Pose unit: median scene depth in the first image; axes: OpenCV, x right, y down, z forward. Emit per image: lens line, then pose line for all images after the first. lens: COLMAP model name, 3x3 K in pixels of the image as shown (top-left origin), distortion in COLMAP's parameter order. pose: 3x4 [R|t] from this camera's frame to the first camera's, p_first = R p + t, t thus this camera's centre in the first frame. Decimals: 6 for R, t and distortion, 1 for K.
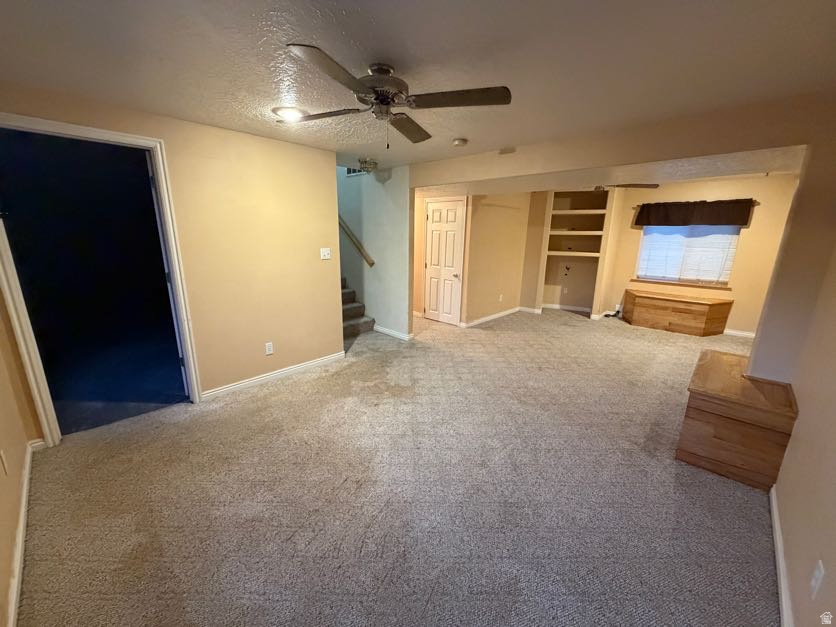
lens RADIAL K [[331.4, 0, 418.0], [0, 331.4, 313.5], [0, 0, 1]] dist [0.000676, 0.000329]
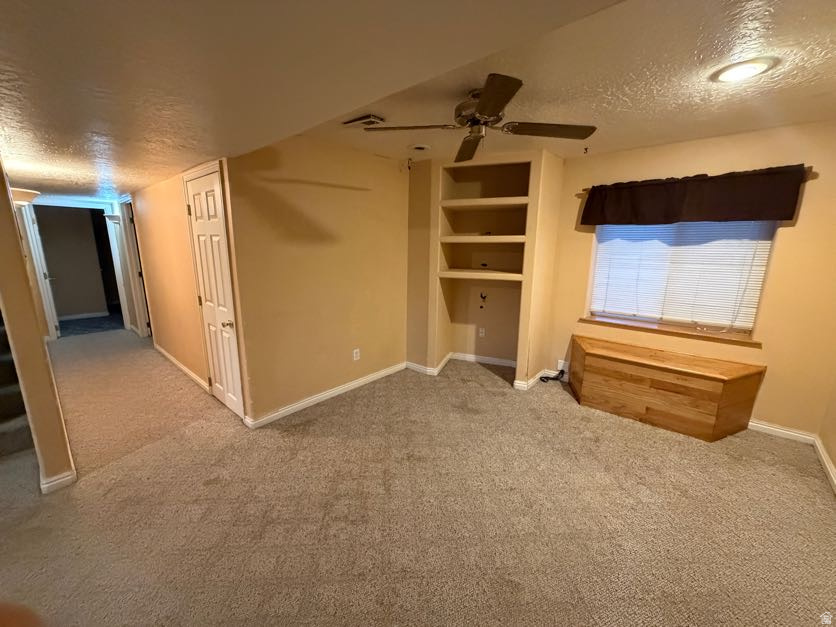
lens RADIAL K [[331.4, 0, 418.0], [0, 331.4, 313.5], [0, 0, 1]] dist [0.000676, 0.000329]
pose [[0.998851, -0.014569, 0.045655, 0.359734], [0.015997, 0.999389, -0.031067, -0.105556], [-0.045174, 0.031762, 0.998474, 0.468166]]
